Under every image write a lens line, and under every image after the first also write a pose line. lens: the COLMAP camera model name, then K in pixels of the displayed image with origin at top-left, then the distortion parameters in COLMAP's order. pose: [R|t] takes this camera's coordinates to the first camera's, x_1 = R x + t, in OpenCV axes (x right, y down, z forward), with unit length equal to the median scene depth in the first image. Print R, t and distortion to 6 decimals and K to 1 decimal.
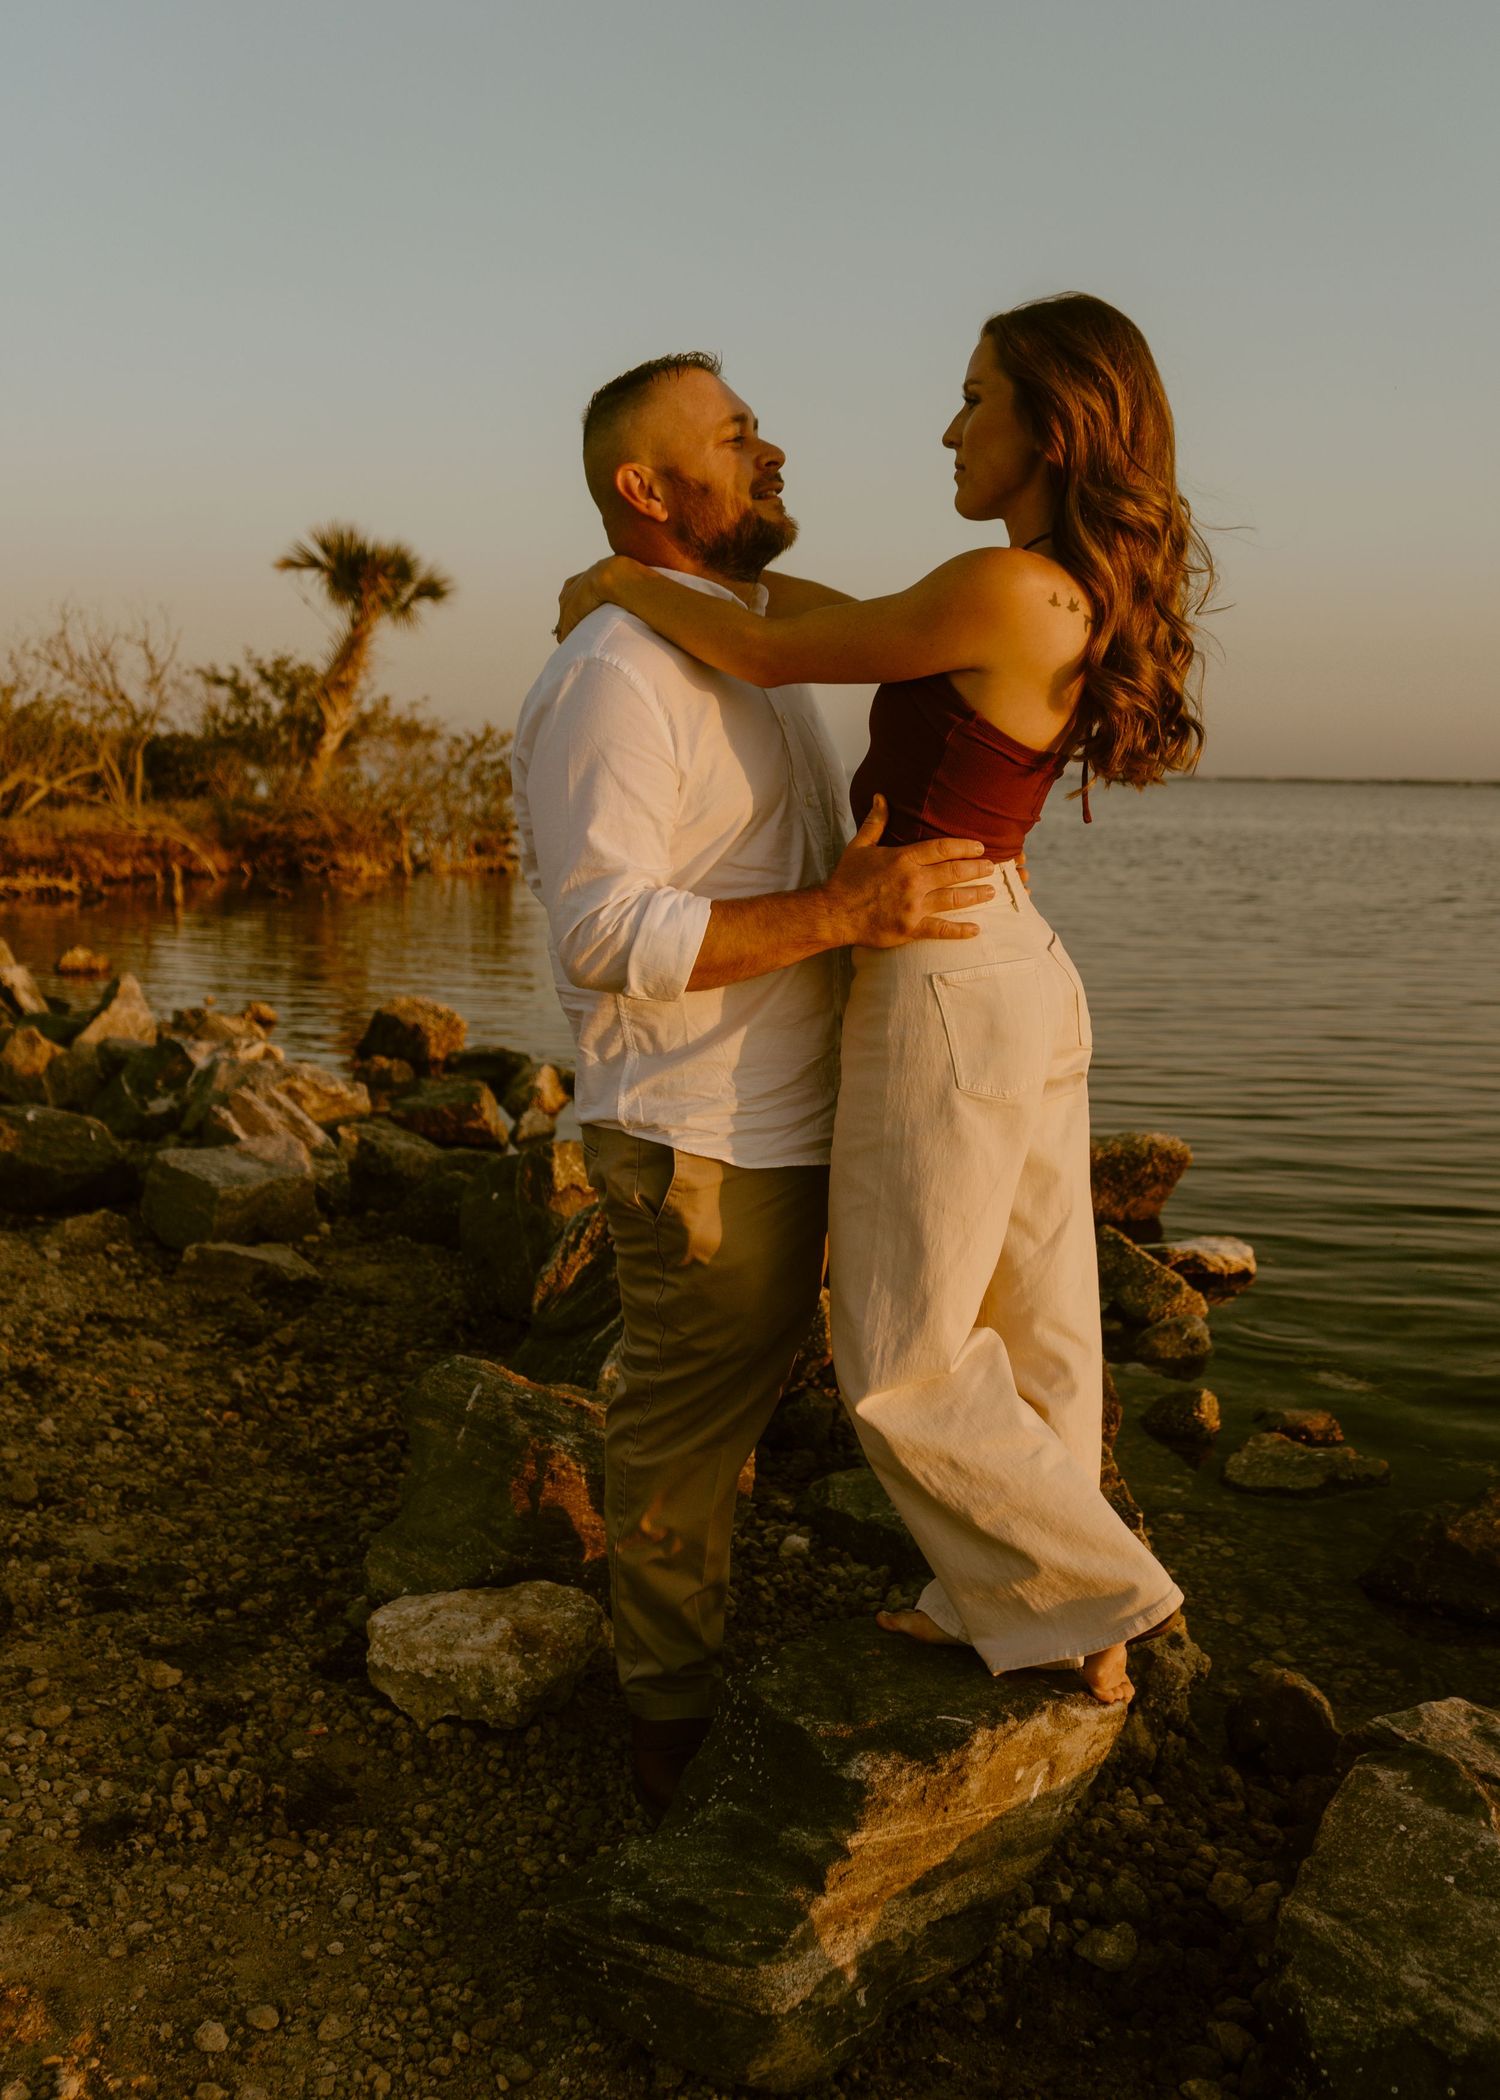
lens RADIAL K [[1913.3, 0, 742.8], [0, 1913.3, 1151.0], [0, 0, 1]] dist [-0.001527, 0.007916]
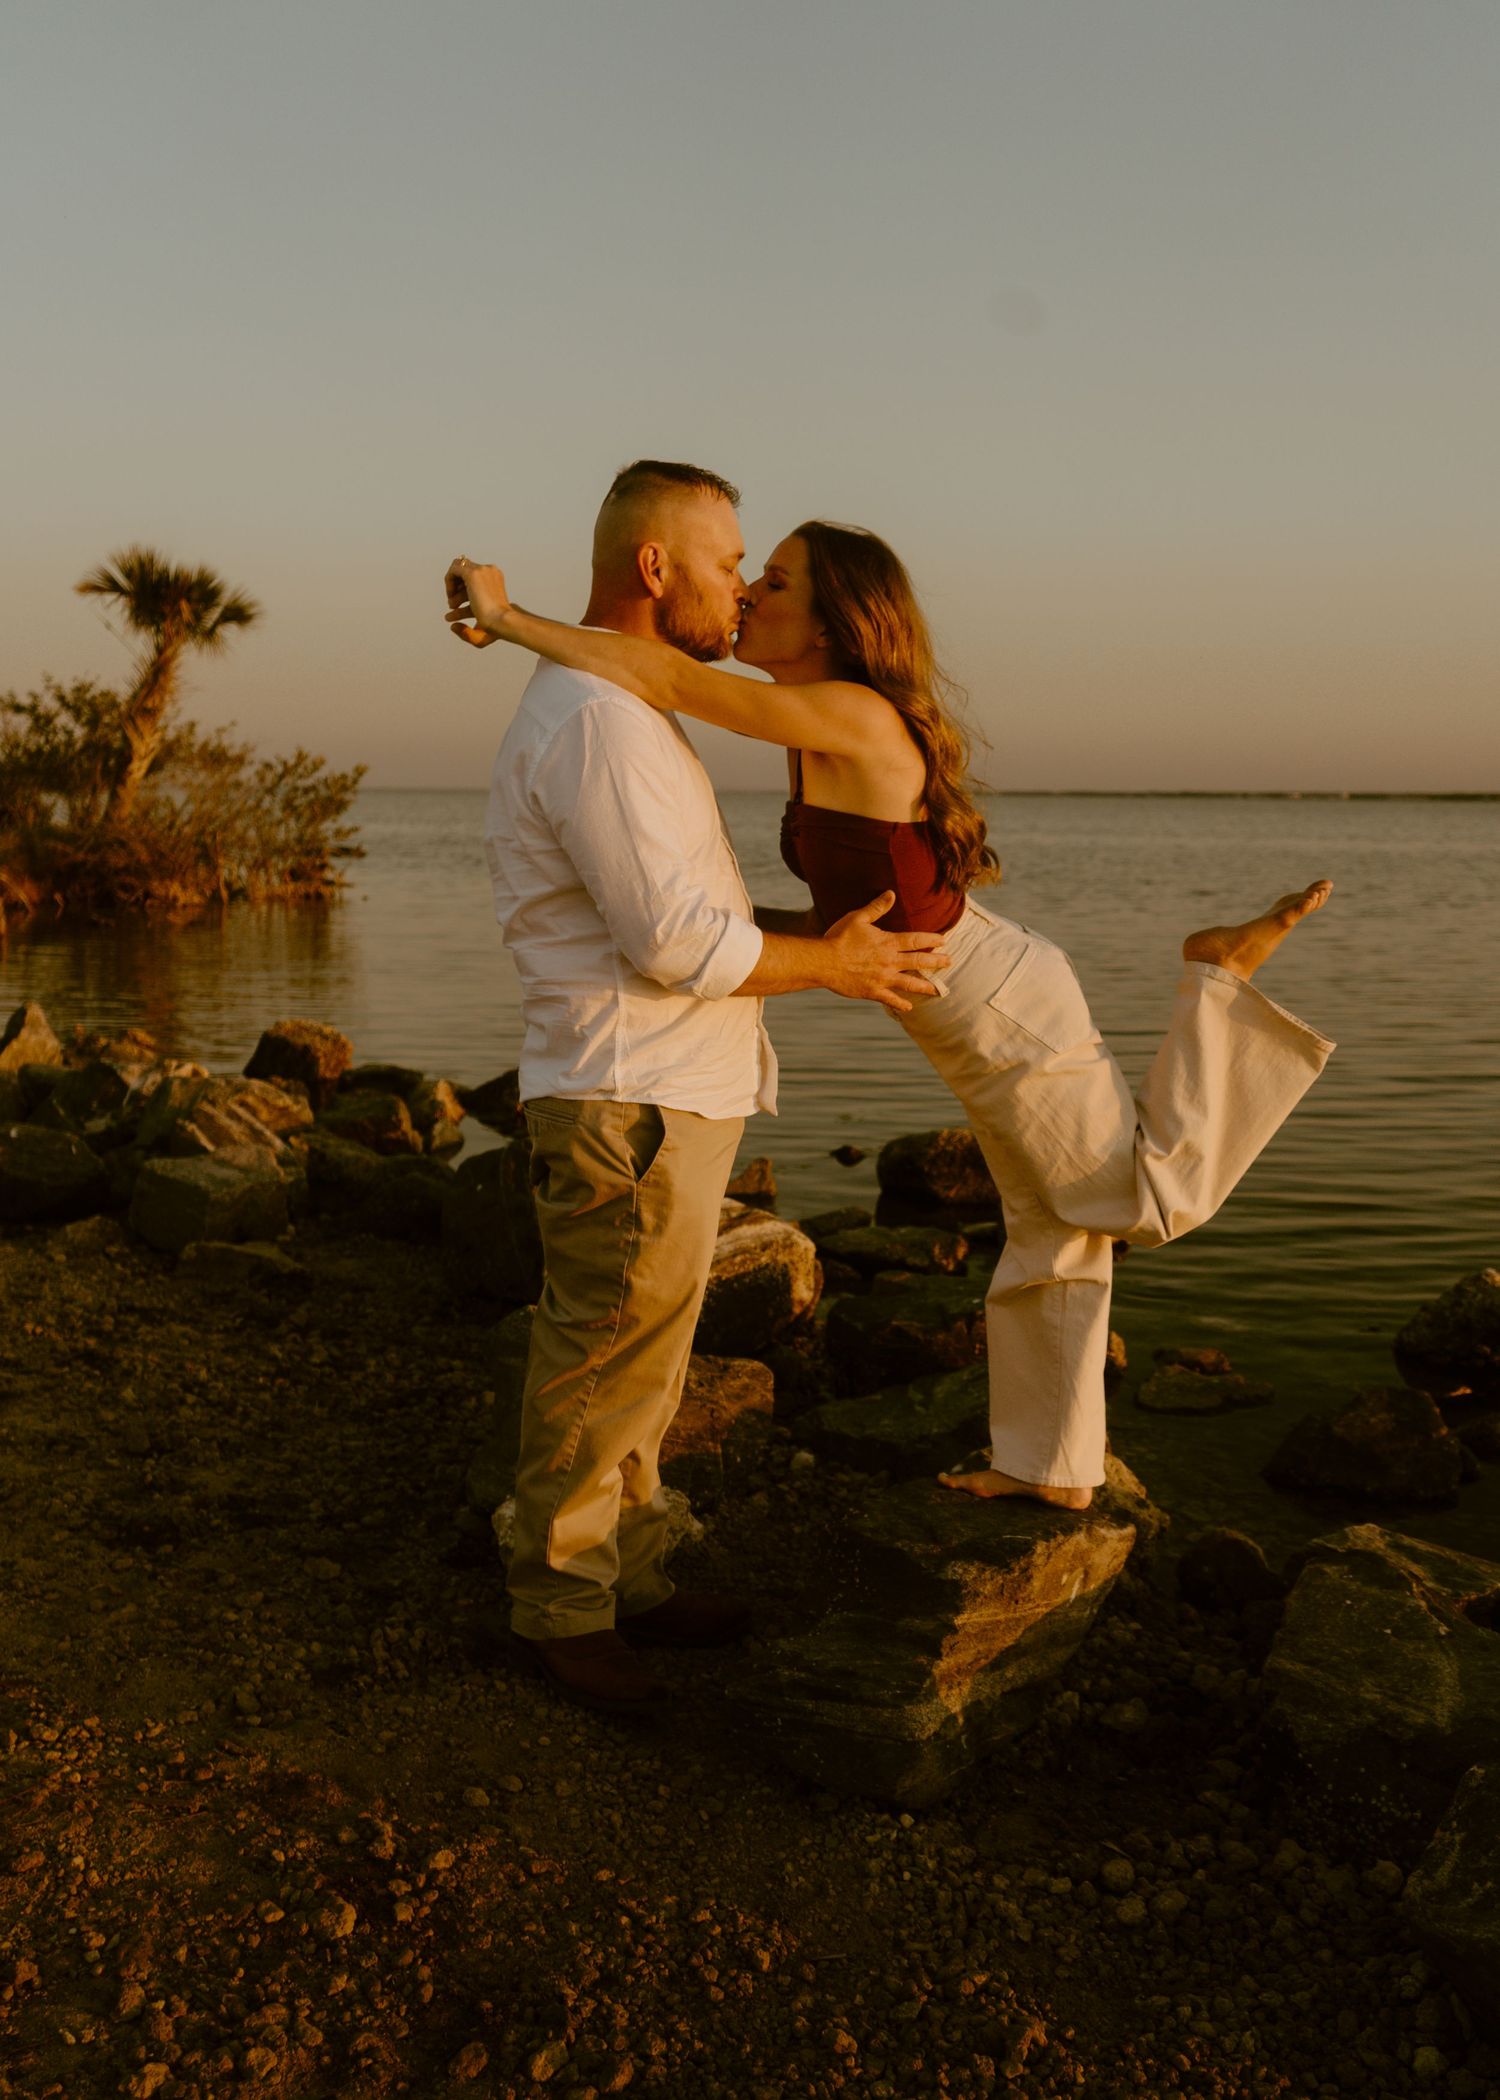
lens RADIAL K [[1963.2, 0, 699.6], [0, 1963.2, 1191.1], [0, 0, 1]] dist [-0.003056, 0.003750]
pose [[0.995434, -0.031463, 0.090118, -0.153529], [0.030870, 0.999492, 0.007965, 0.029734], [-0.090322, -0.005147, 0.995899, -0.223289]]
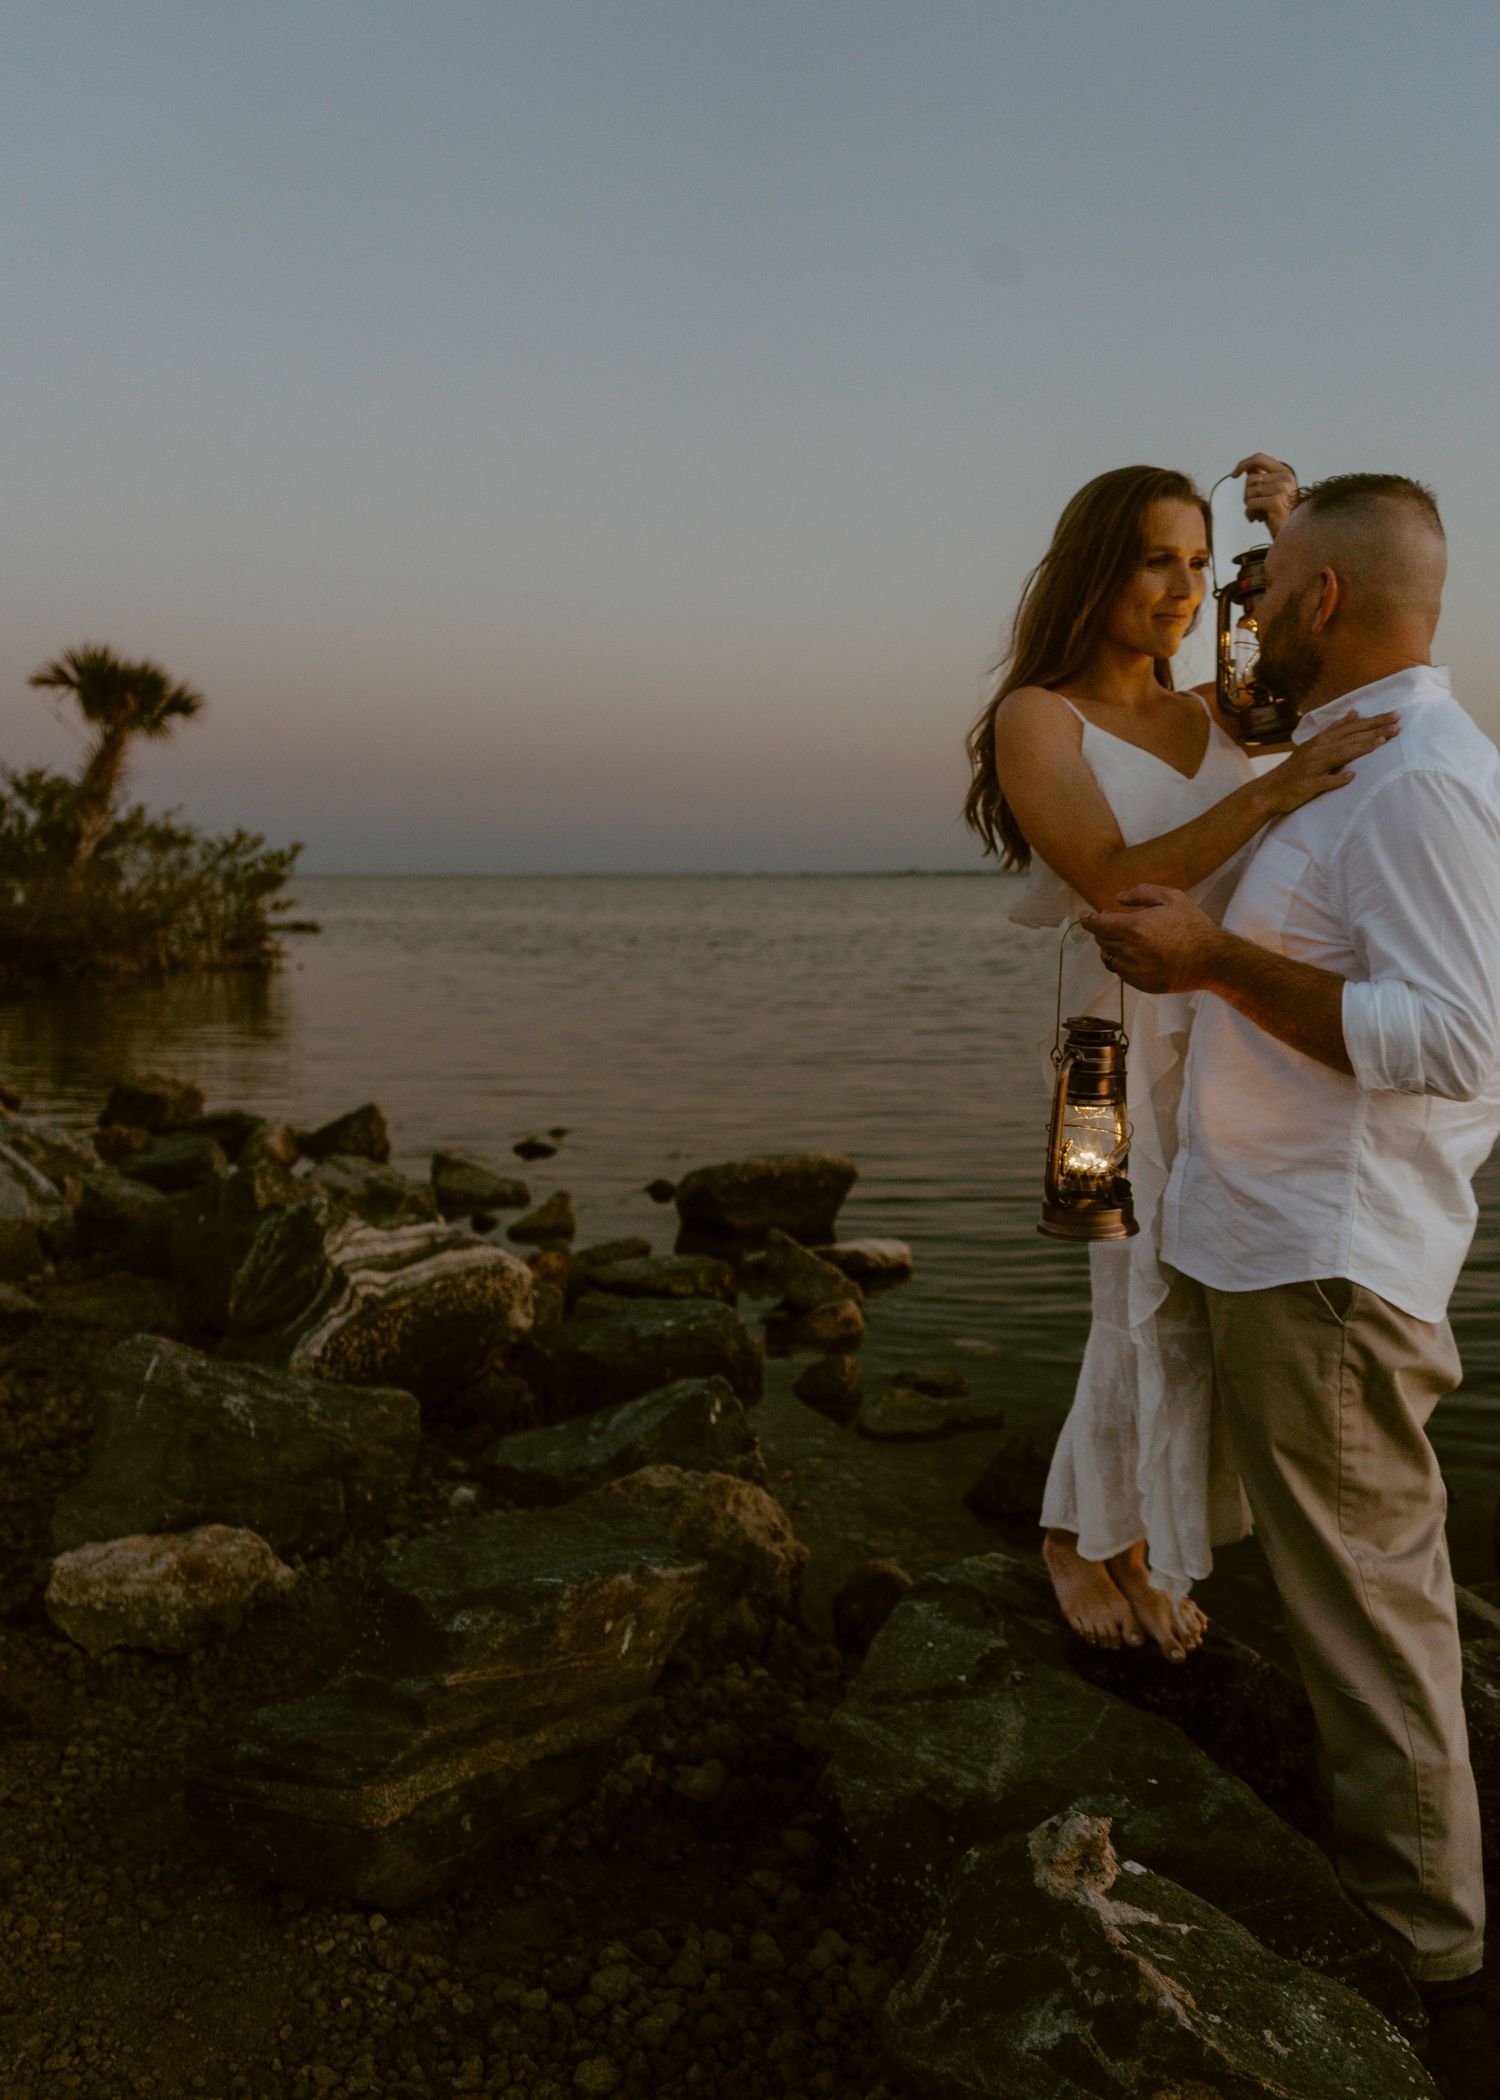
lens RADIAL K [[1806.7, 0, 752.4], [0, 1806.7, 1092.5], [0, 0, 1]] dist [0.001338, -0.015404]
pose [[0.990650, -0.038294, 0.130943, 0.070995], [0.048306, 0.996075, -0.074164, 0.062967], [-0.127589, 0.079796, 0.988612, -0.085218]]
